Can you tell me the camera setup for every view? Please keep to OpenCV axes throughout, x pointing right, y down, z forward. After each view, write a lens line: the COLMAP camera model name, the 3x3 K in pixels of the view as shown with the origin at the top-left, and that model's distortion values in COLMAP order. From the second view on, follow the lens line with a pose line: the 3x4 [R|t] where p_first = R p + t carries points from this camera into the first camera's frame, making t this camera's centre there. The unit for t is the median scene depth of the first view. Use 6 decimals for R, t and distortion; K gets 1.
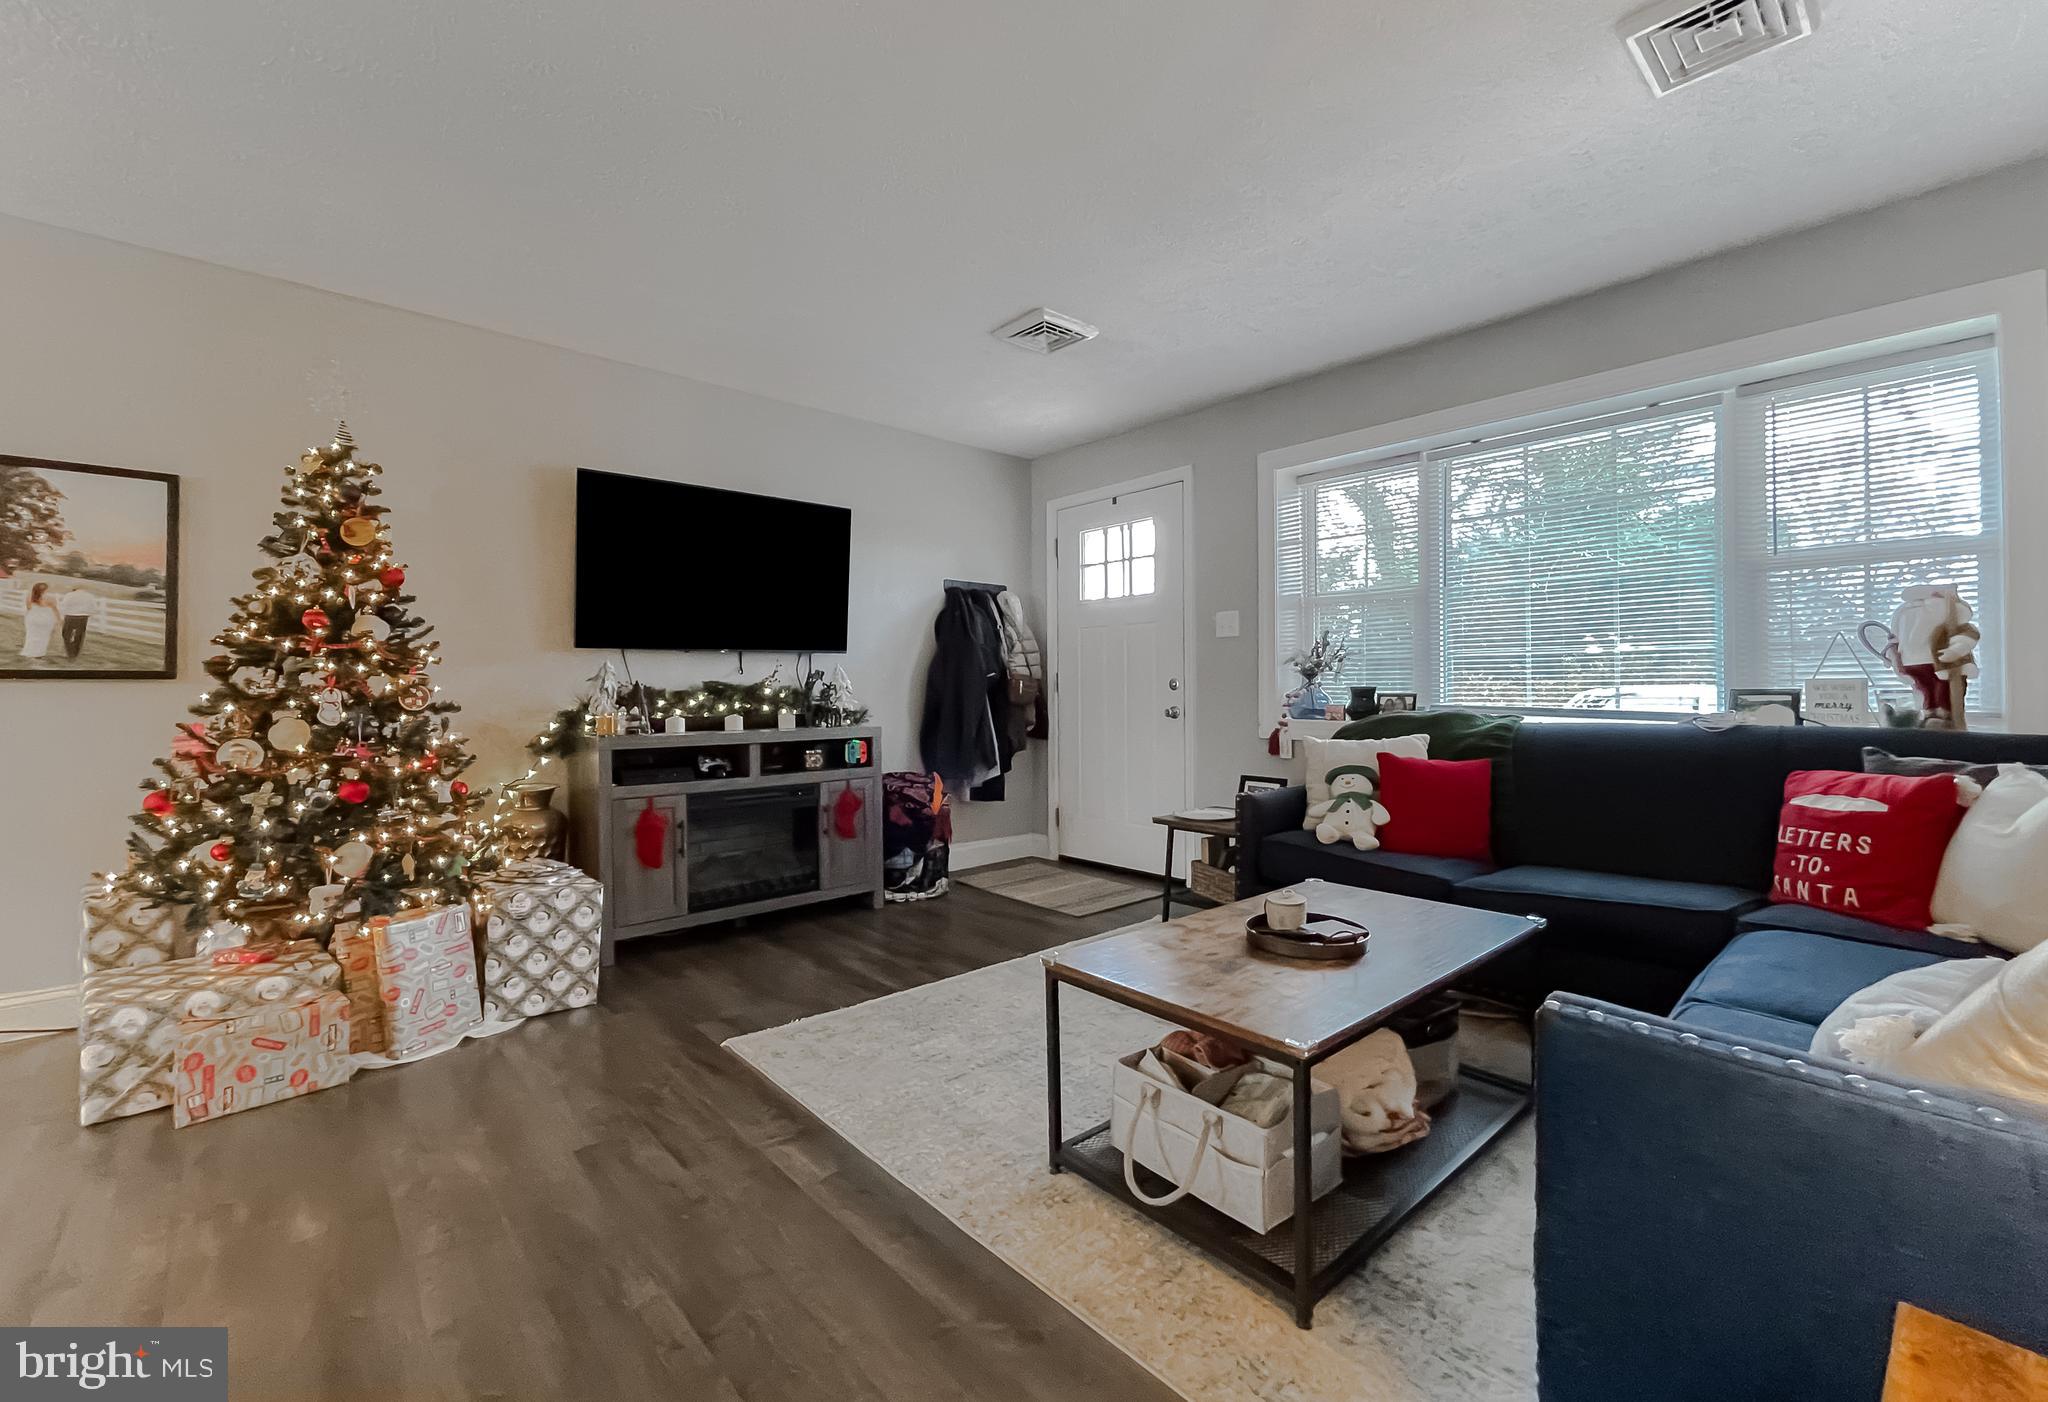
lens RADIAL K [[857.4, 0, 1017.3], [0, 857.4, 680.0], [0, 0, 1]] dist [0.000190, 0.000671]
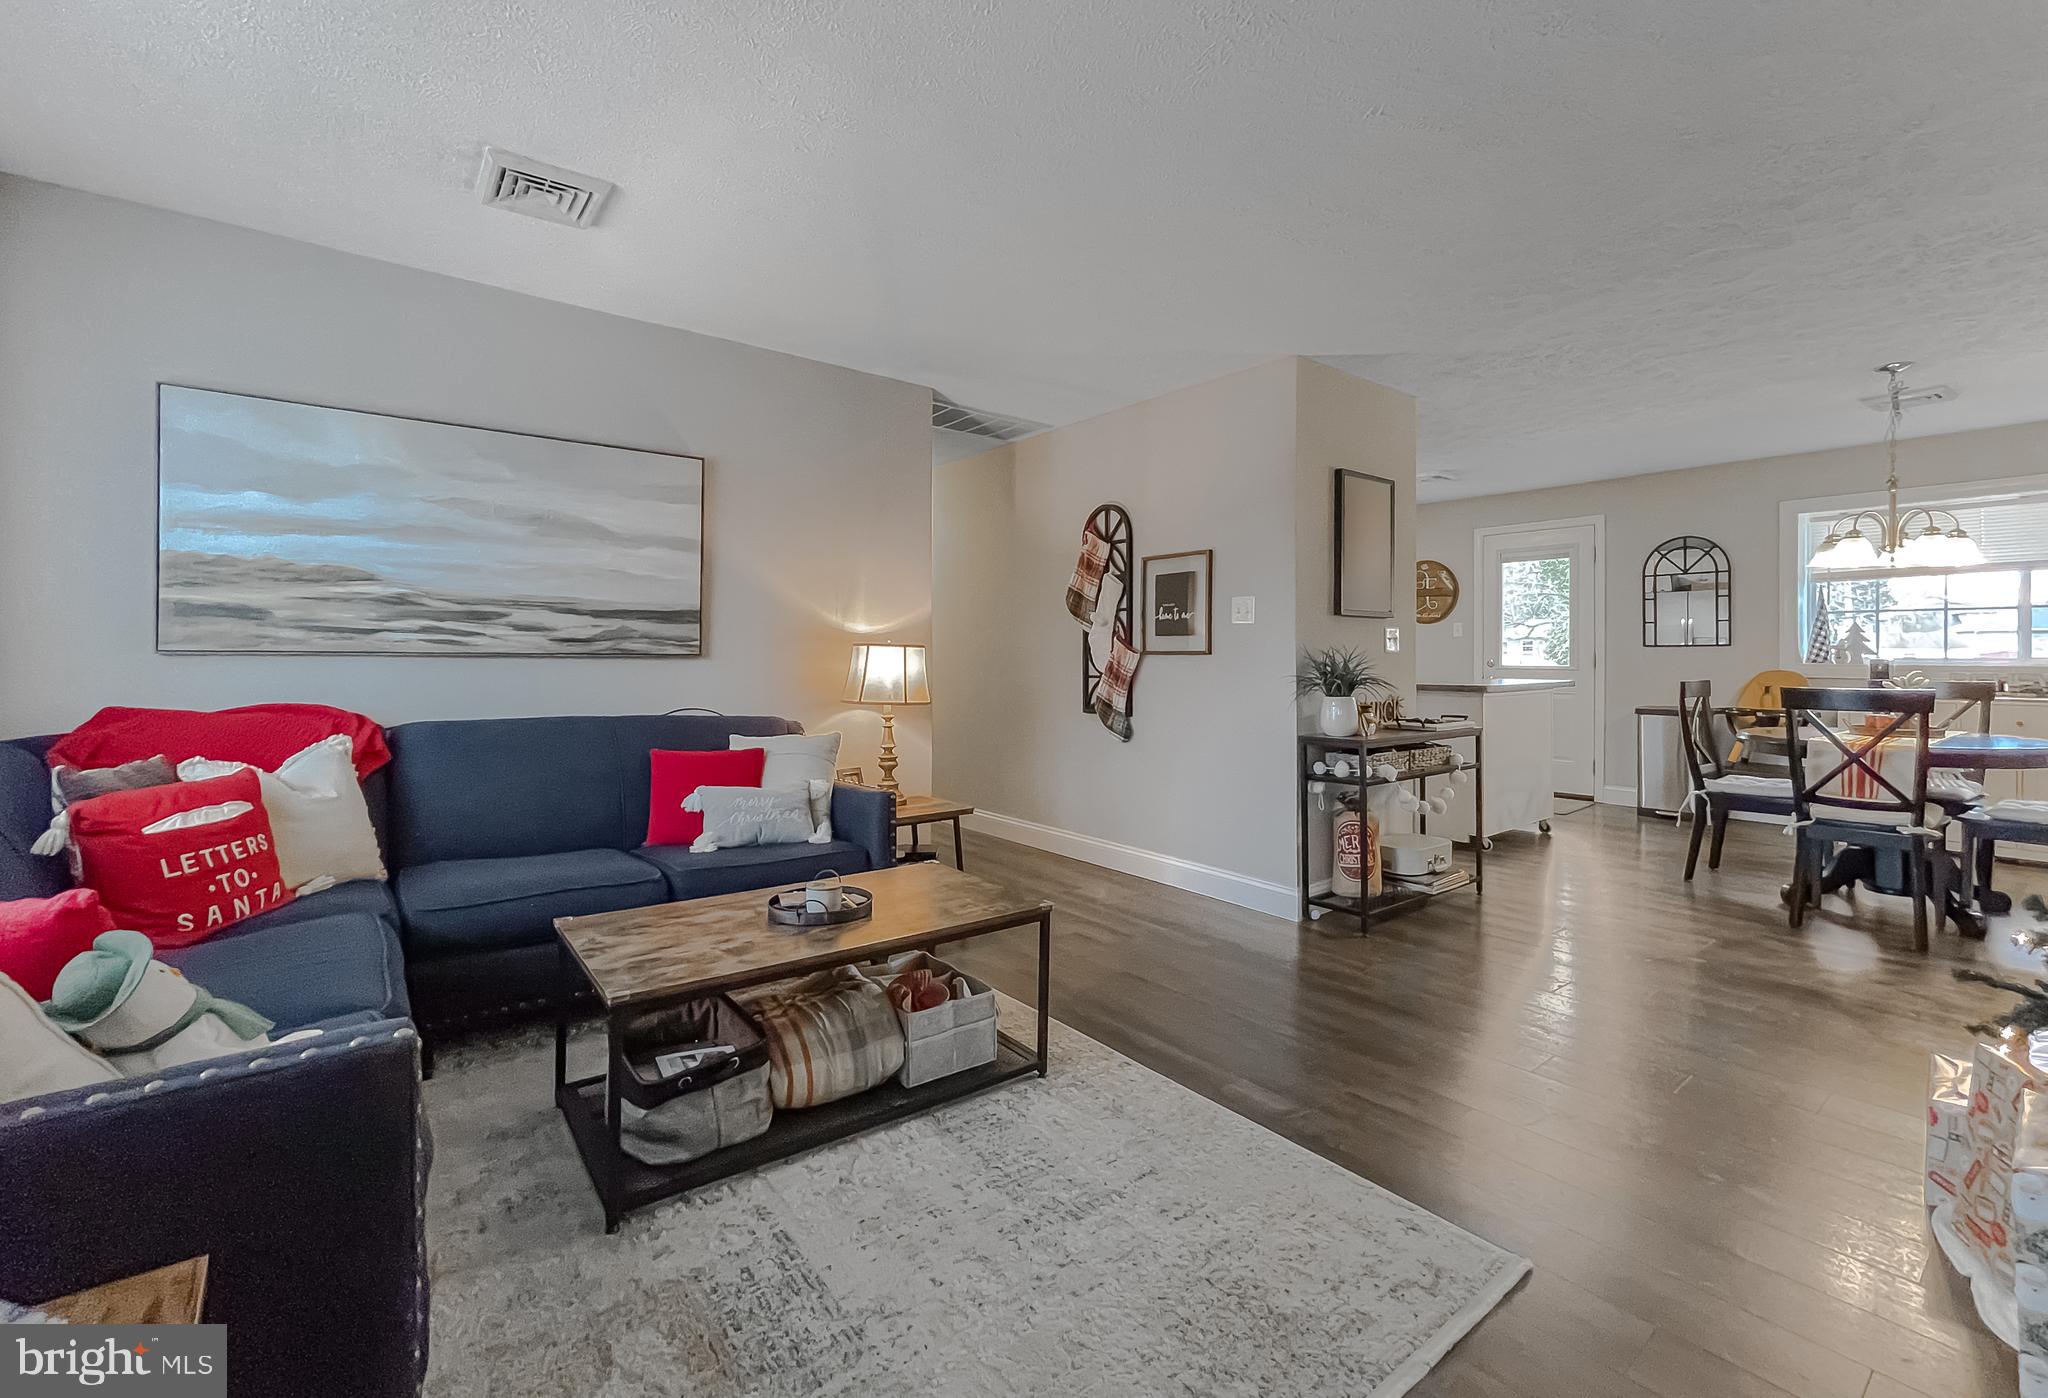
lens RADIAL K [[857.4, 0, 1028.6], [0, 857.4, 657.6], [0, 0, 1]] dist [0.000190, 0.000671]
pose [[-0.997812, 0.000788, 0.066106, -0.009653], [0.000210, 0.999962, -0.008760, -0.013287], [-0.066111, -0.008727, -0.997774, 1.119820]]
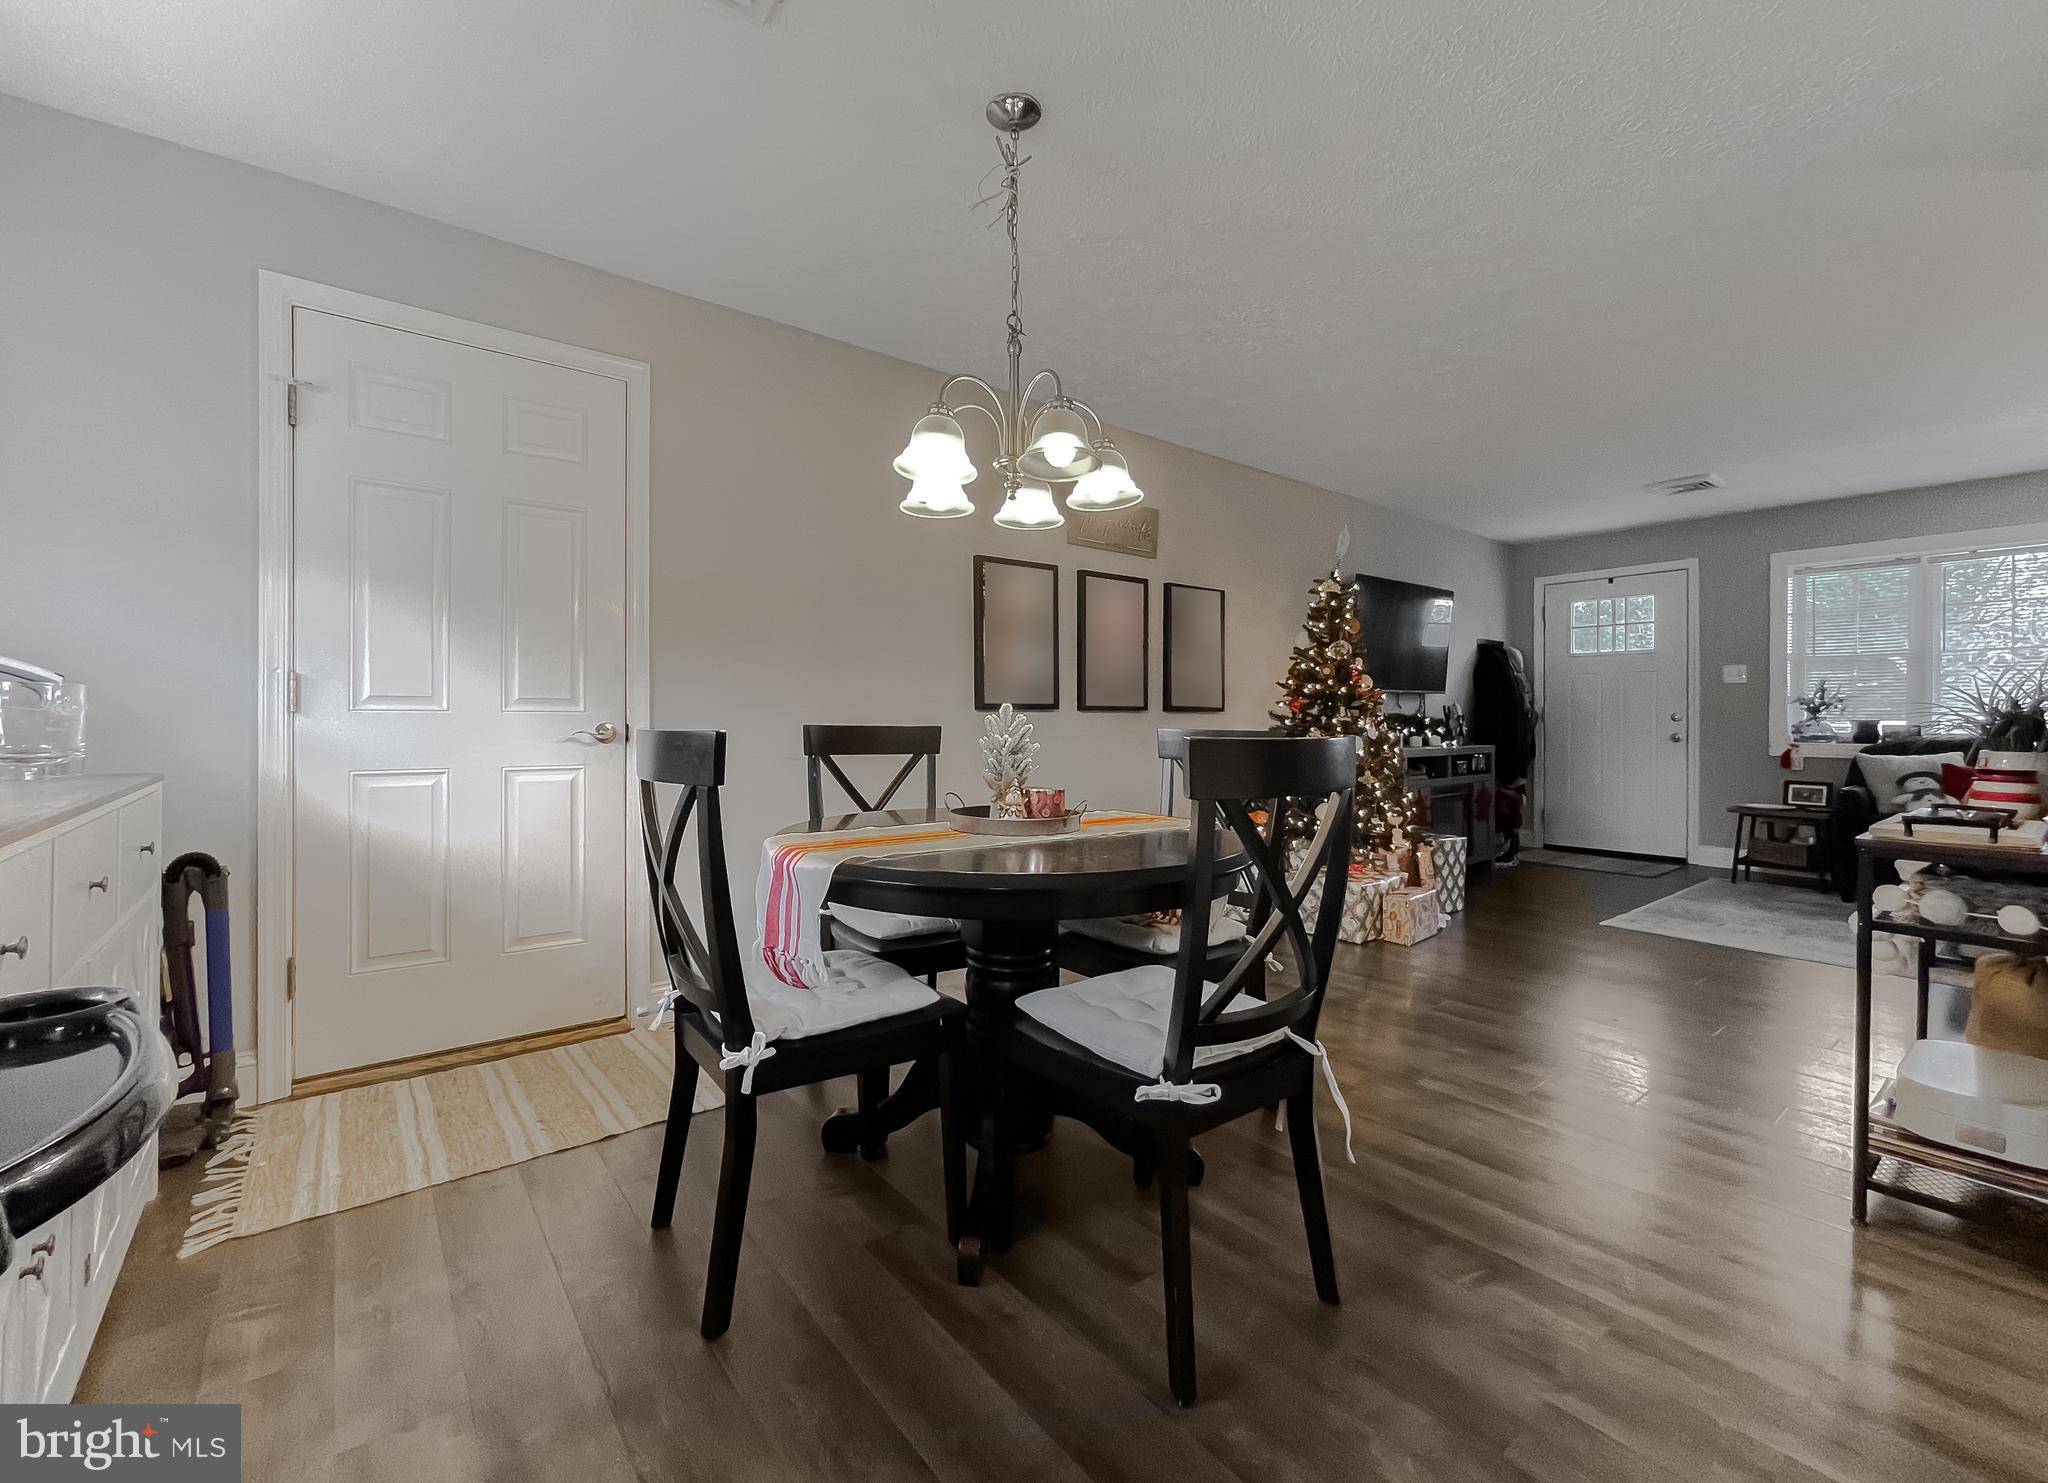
lens RADIAL K [[847.7, 0, 1017.9], [0, 847.7, 725.7], [0, 0, 1]] dist [-0.001982, 0.001821]
pose [[0.998227, 0.007503, -0.059041, -0.962774], [-0.006385, 0.999797, 0.019097, -0.000988], [0.059172, -0.018687, 0.998073, -0.514927]]
